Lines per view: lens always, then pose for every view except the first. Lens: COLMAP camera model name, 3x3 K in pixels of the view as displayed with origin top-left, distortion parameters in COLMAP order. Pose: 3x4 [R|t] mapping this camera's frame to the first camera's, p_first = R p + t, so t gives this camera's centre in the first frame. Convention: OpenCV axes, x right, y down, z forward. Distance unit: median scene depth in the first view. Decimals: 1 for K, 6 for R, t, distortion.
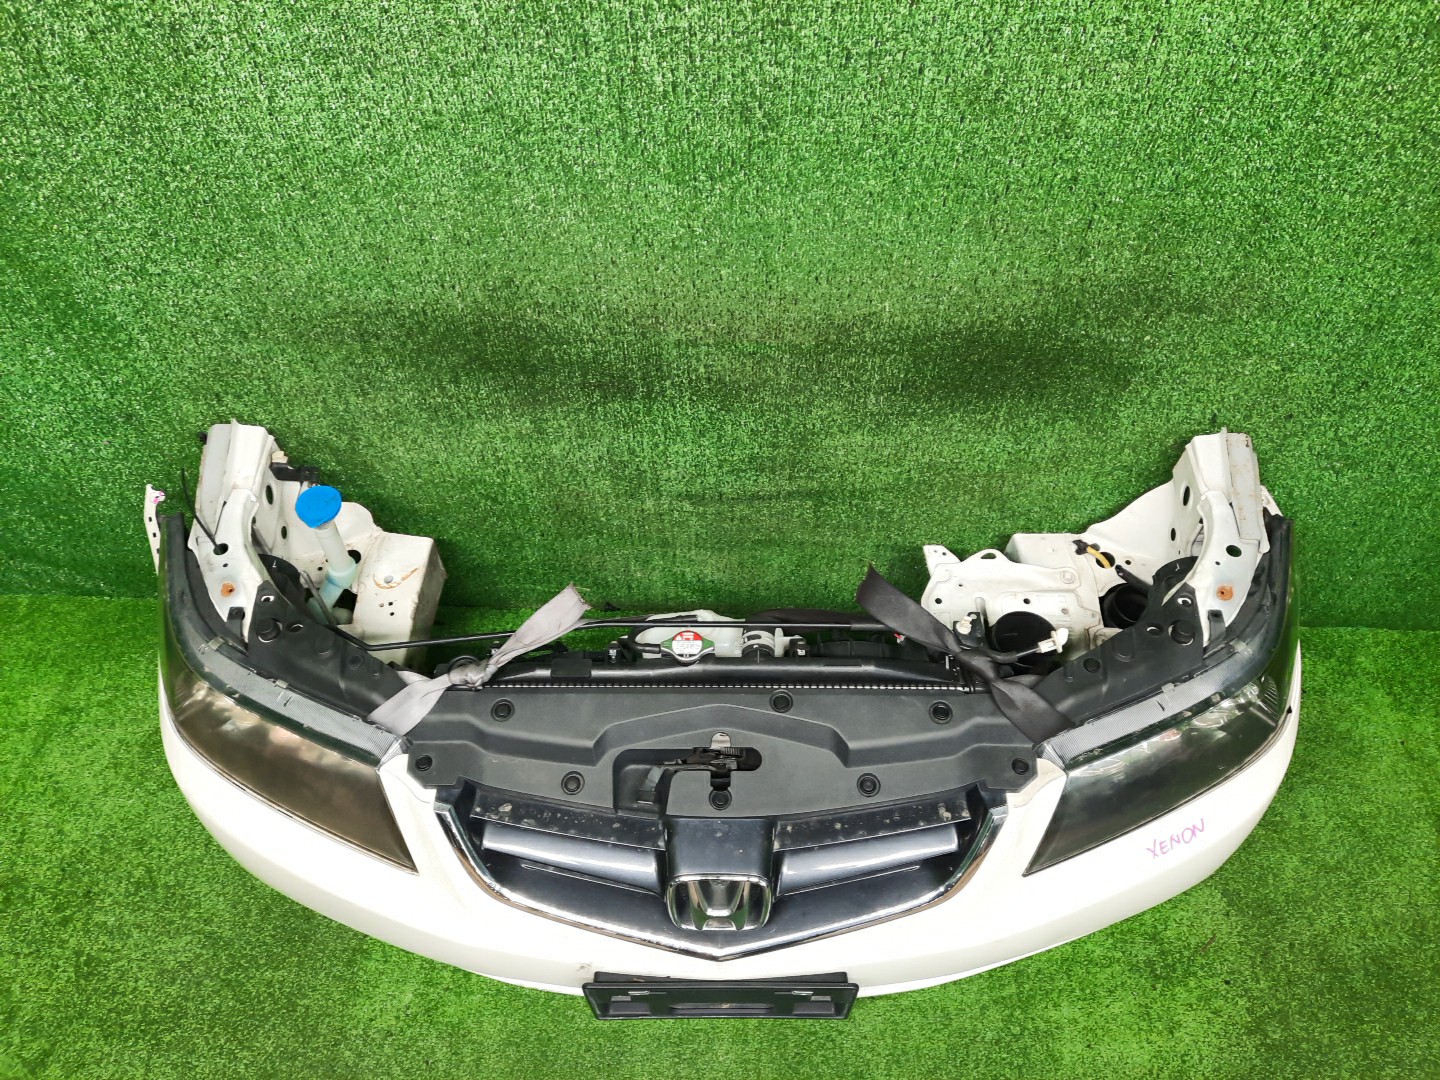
lens RADIAL K [[1039.1, 0, 716.9], [0, 1039.1, 514.4], [0, 0, 1]] dist [0.064743, -0.056473]
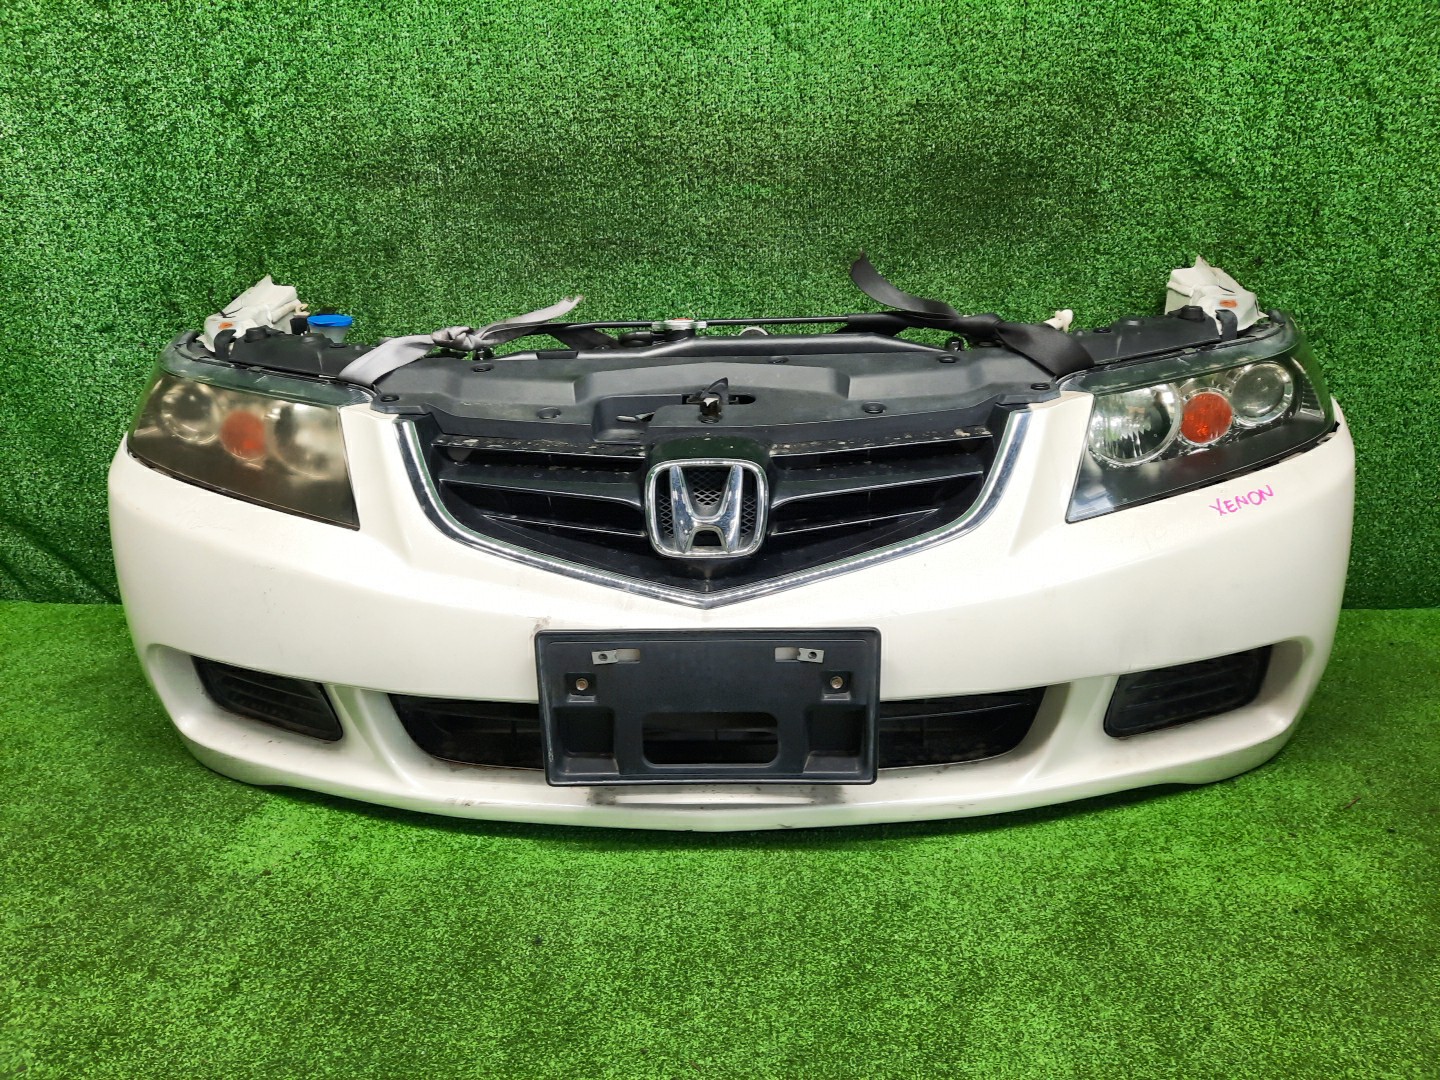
lens RADIAL K [[1039.1, 0, 716.9], [0, 1039.1, 514.4], [0, 0, 1]] dist [0.064743, -0.056473]
pose [[0.999804, -0.006026, -0.018882, 0.025543], [-0.005226, 0.838793, -0.544426, 0.840691], [0.019119, 0.544417, 0.838597, 0.298284]]
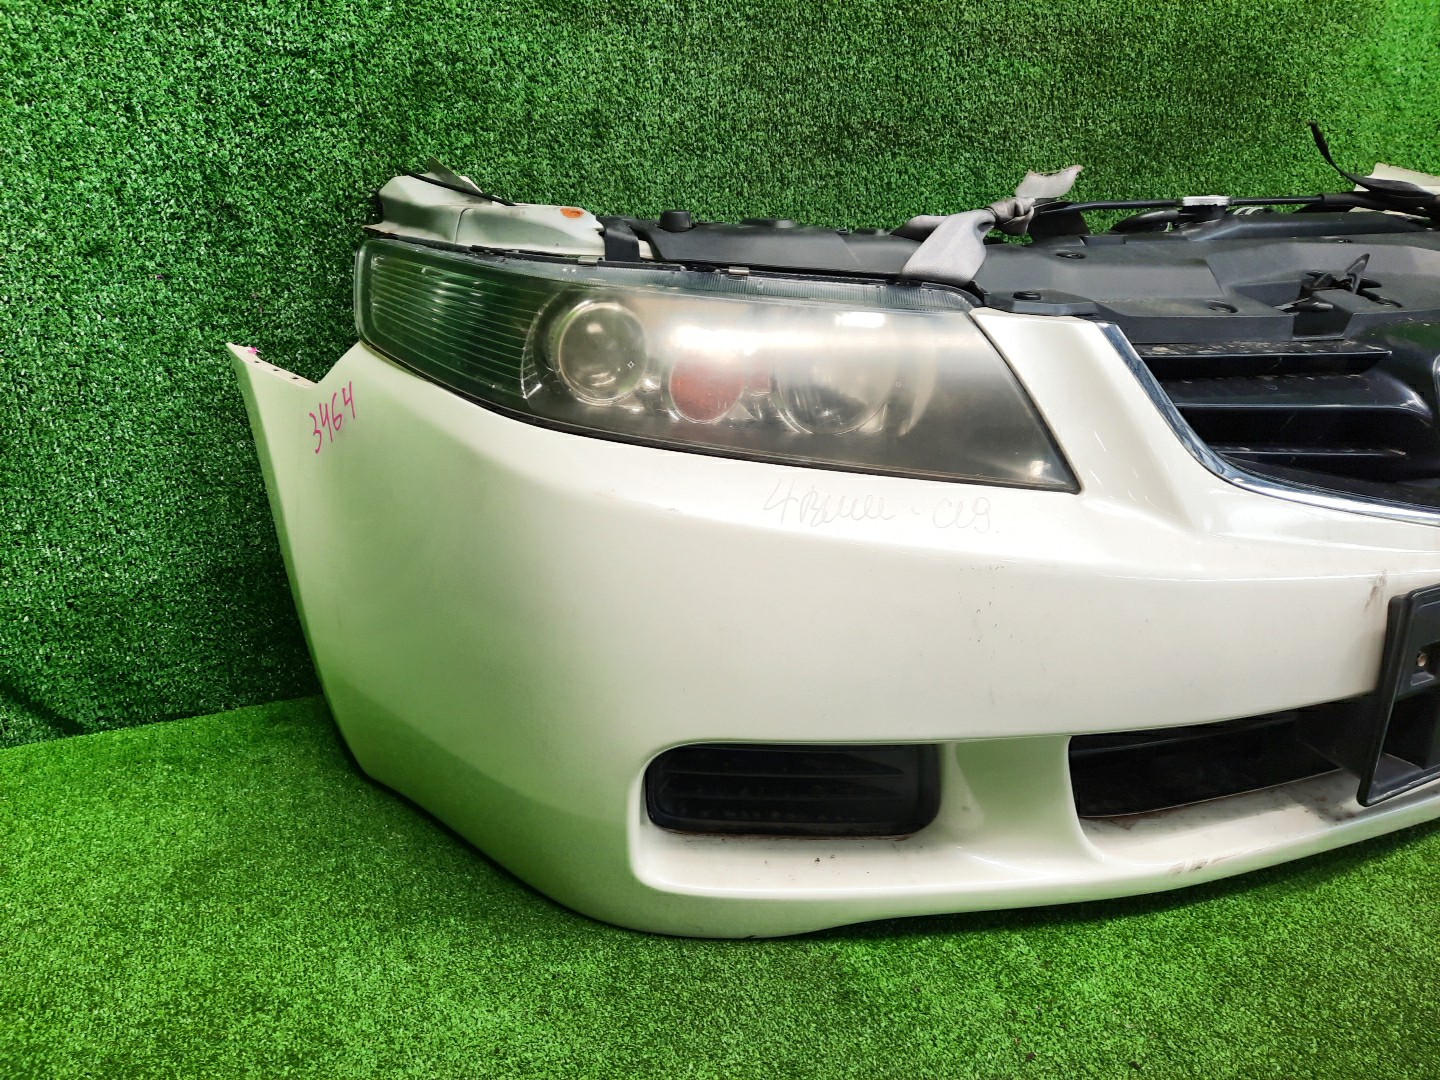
lens RADIAL K [[1039.1, 0, 716.9], [0, 1039.1, 514.4], [0, 0, 1]] dist [0.064743, -0.056473]
pose [[0.891815, -0.126031, 0.434490, -0.739754], [0.341636, 0.817202, -0.464183, 0.574025], [-0.296565, 0.562403, 0.771850, 0.673069]]
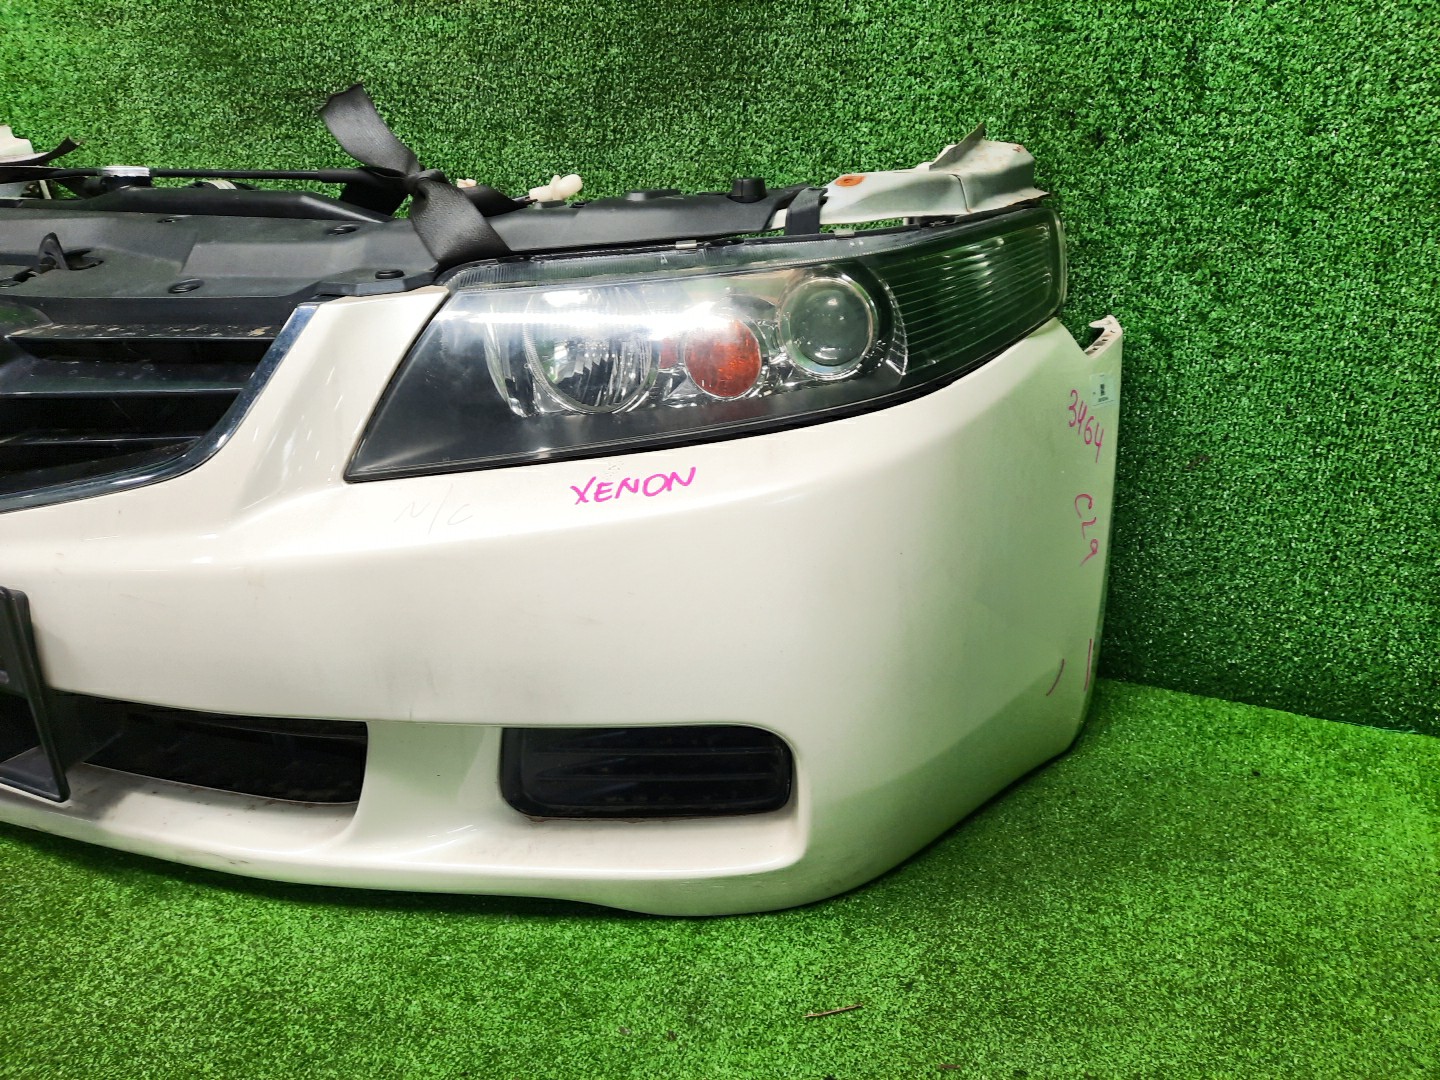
lens RADIAL K [[1039.1, 0, 716.9], [0, 1039.1, 514.4], [0, 0, 1]] dist [0.064743, -0.056473]
pose [[0.927750, 0.136284, -0.347428, 0.699244], [-0.292361, 0.844016, -0.449624, 0.577994], [0.231958, 0.518713, 0.822880, 0.631874]]
